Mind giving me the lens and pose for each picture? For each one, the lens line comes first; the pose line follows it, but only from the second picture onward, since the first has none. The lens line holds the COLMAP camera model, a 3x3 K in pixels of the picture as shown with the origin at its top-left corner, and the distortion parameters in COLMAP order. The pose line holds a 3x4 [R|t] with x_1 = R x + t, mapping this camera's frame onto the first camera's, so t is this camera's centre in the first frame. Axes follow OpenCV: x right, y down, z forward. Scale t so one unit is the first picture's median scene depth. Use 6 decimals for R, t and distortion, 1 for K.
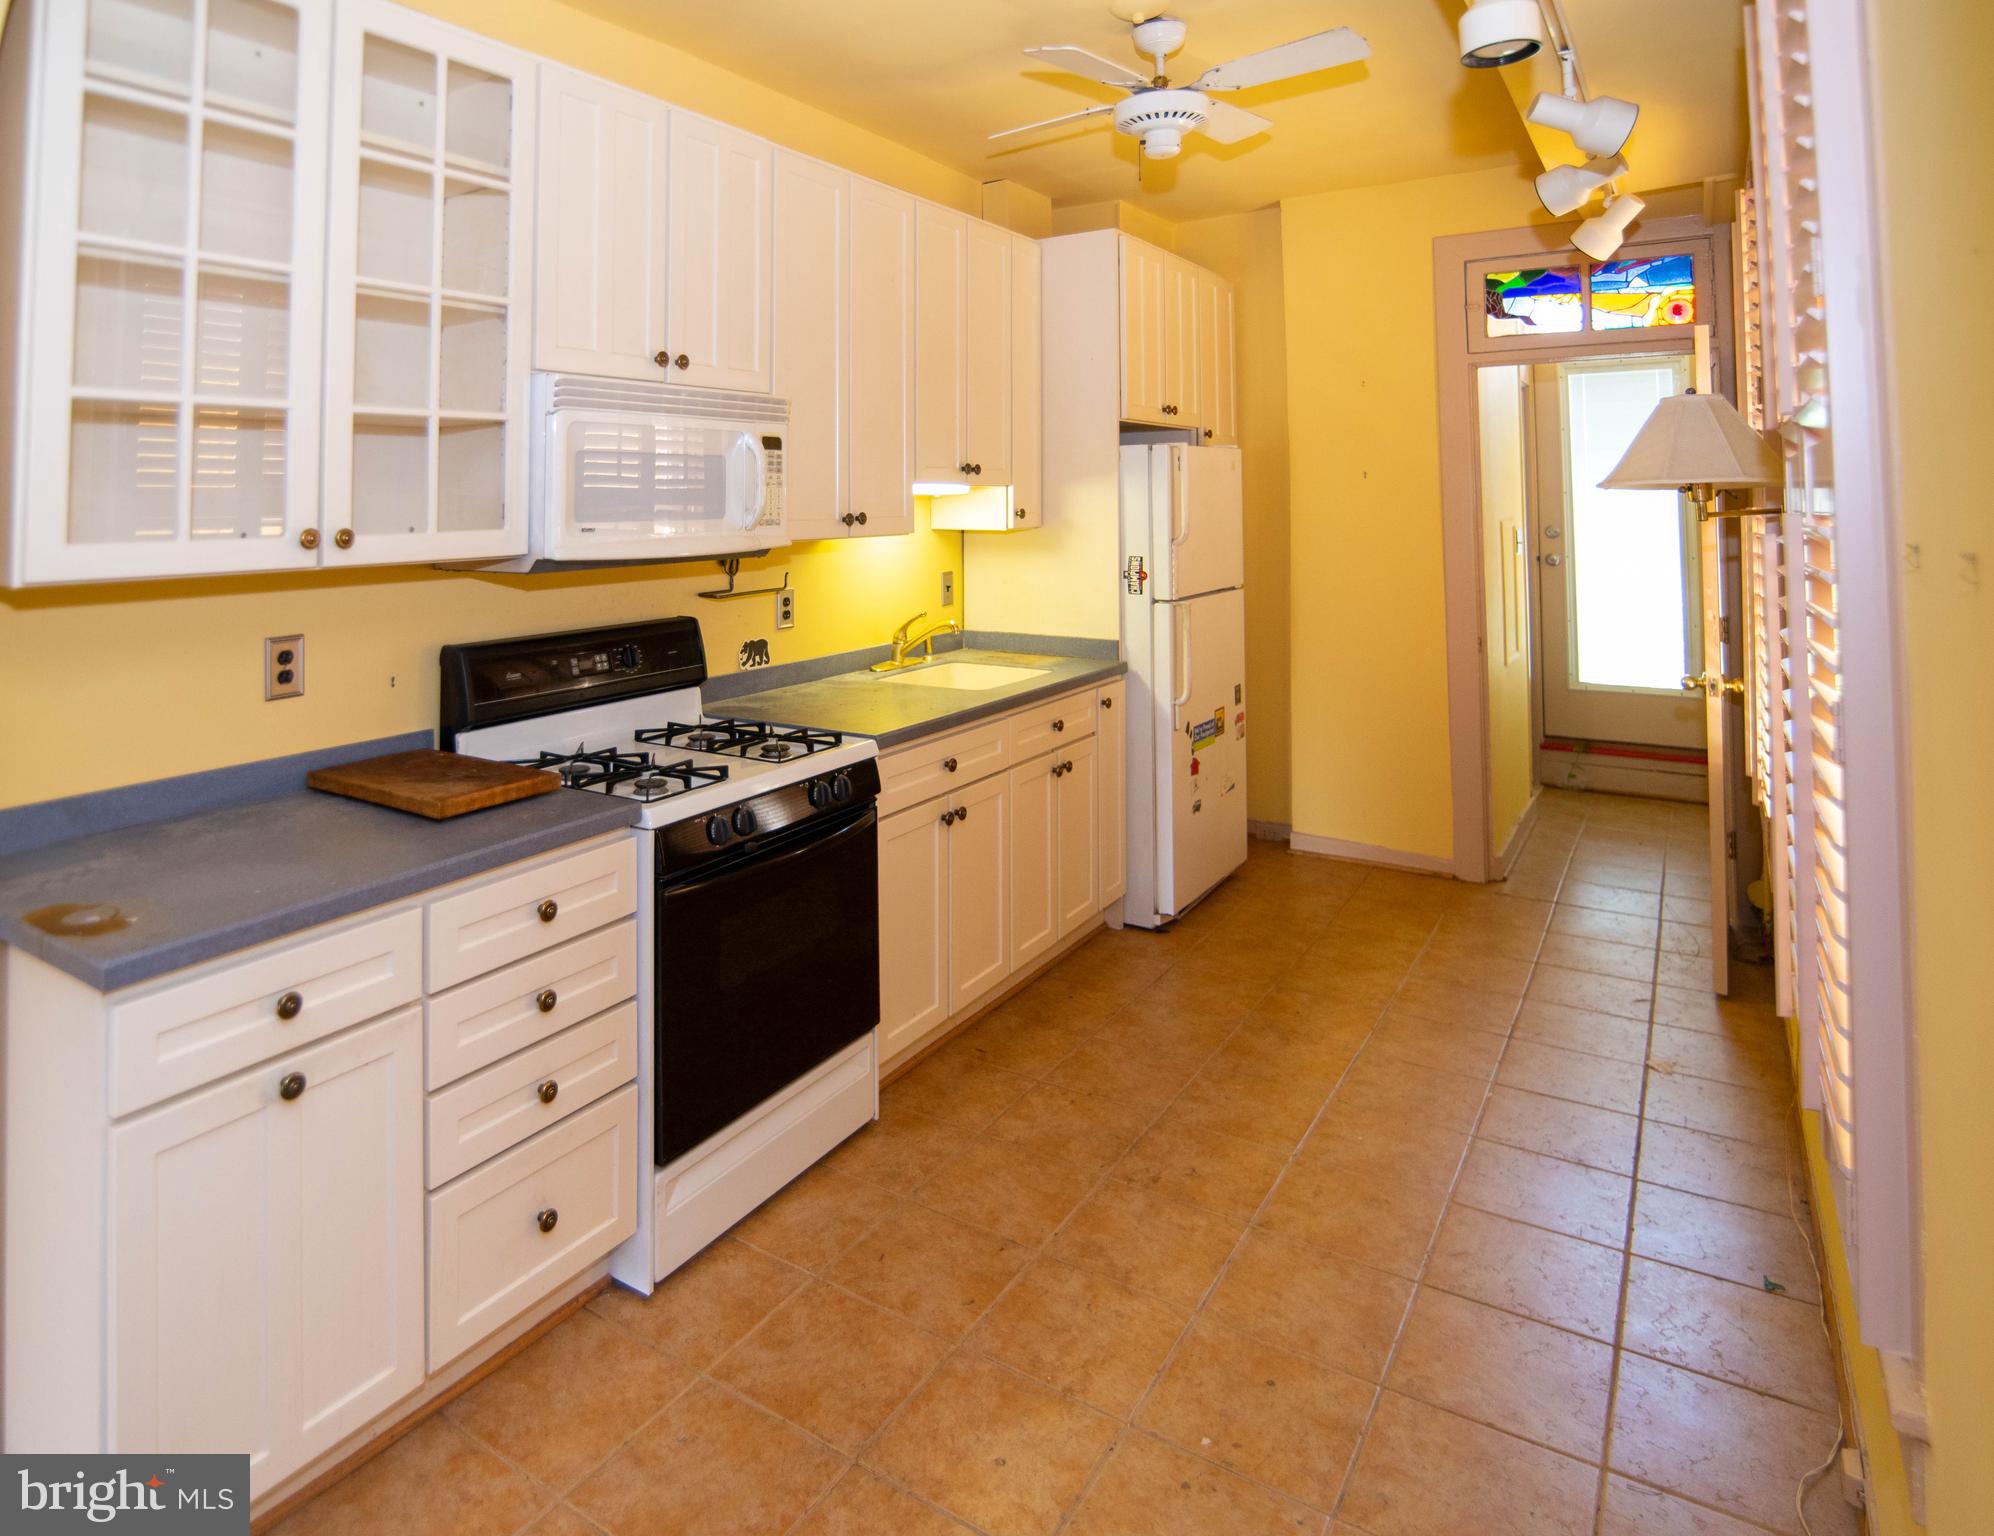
lens RADIAL K [[1026.3, 0, 999.5], [0, 1026.3, 727.0], [0, 0, 1]] dist [-0.020085, 0.001499]
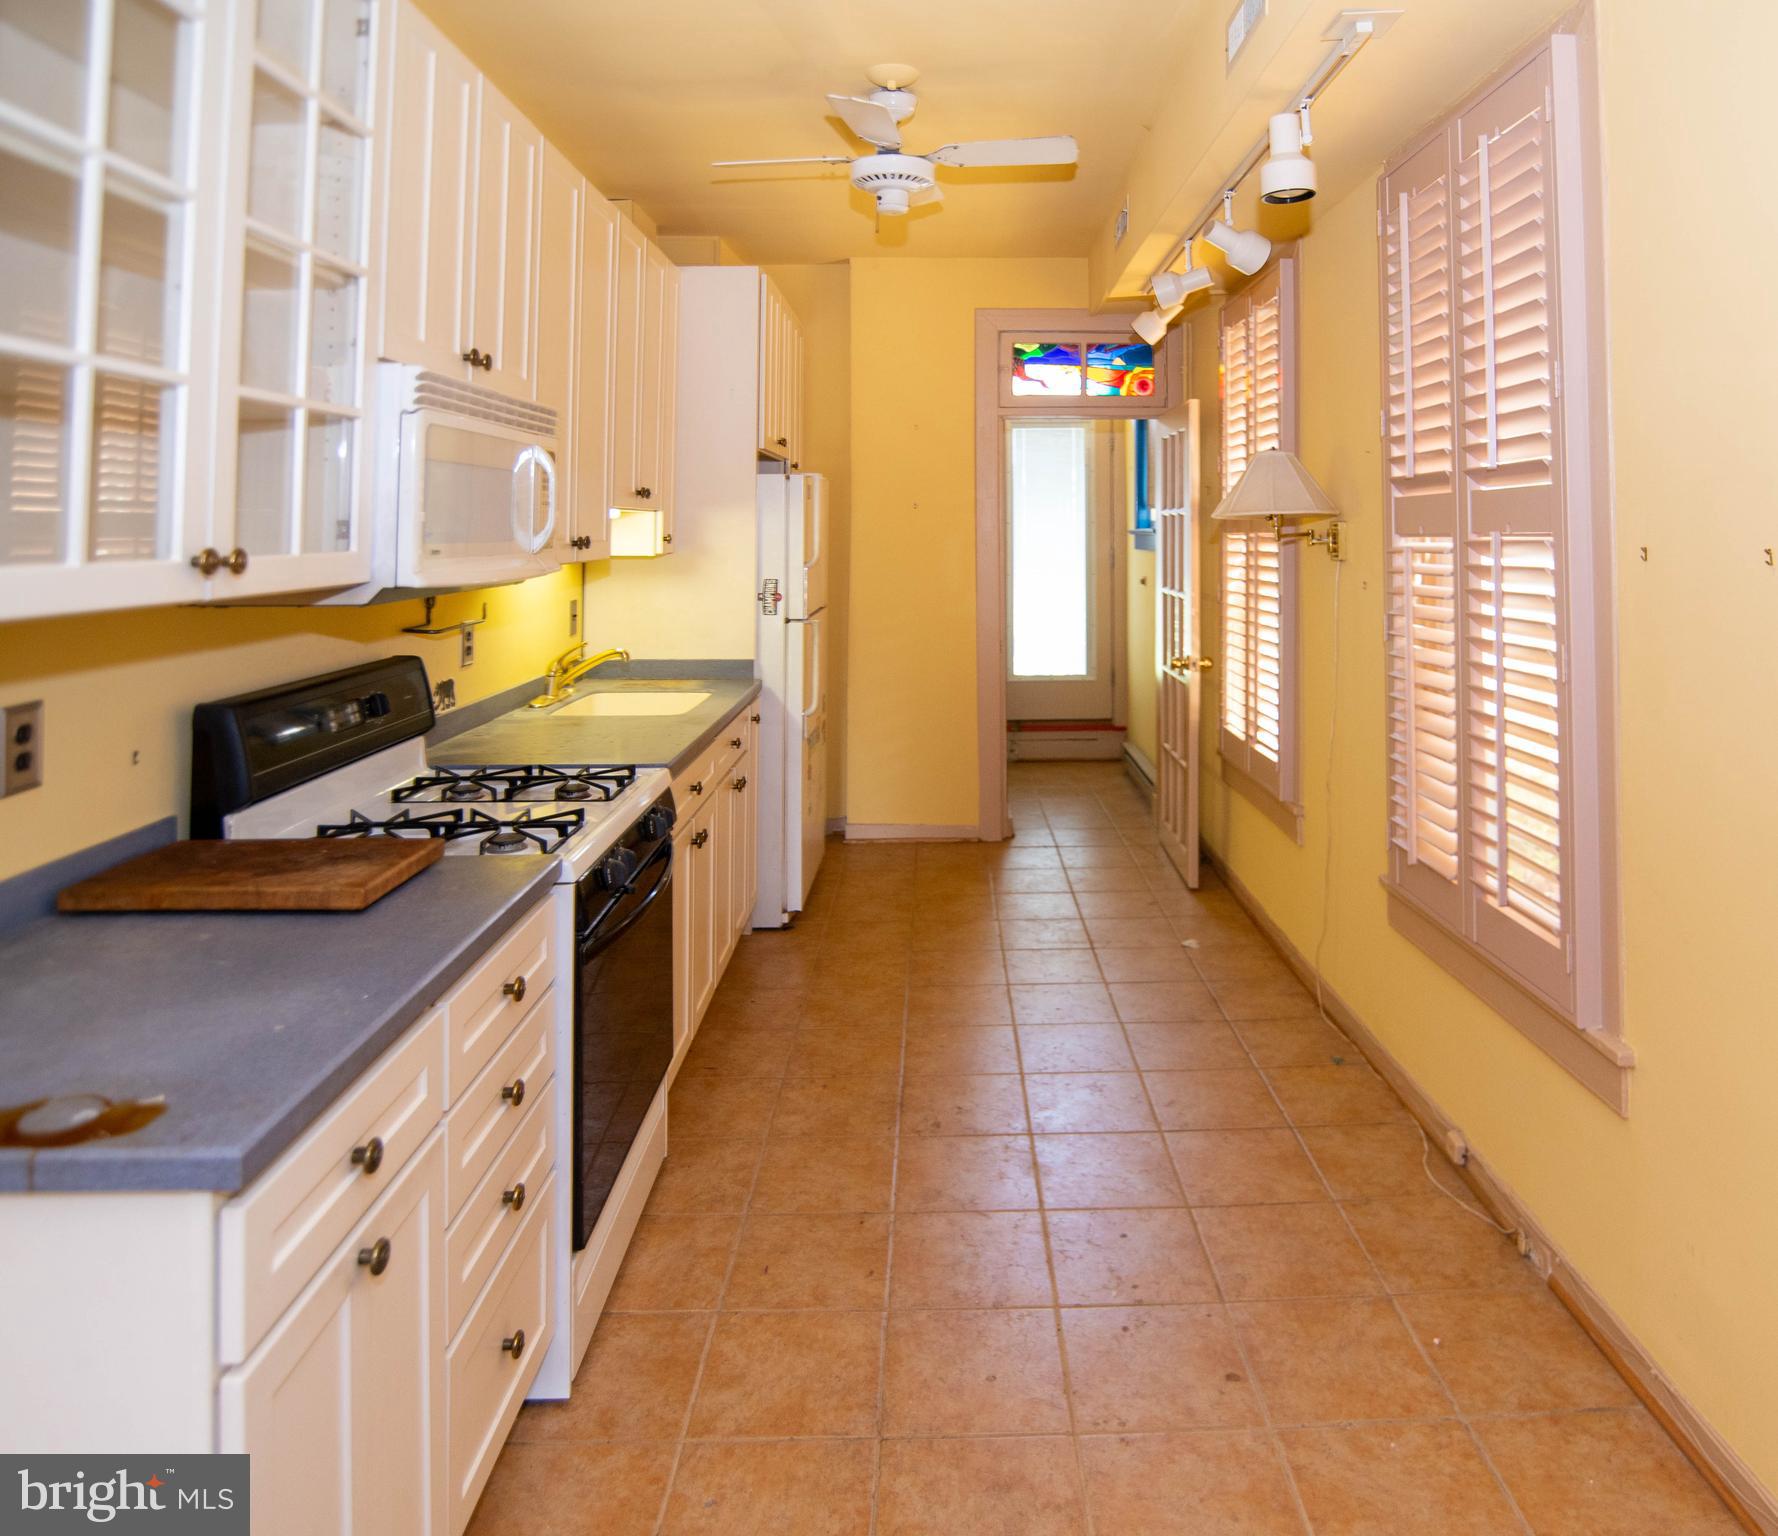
lens RADIAL K [[978.0, 0, 889.0], [0, 978.0, 768.0], [0, 0, 1]] dist [-0.031145, -0.002904]
pose [[0.857778, -0.116246, 0.500703, -0.332785], [0.107126, 0.993132, 0.047047, -0.007045], [-0.502733, 0.013283, 0.864340, 0.074291]]
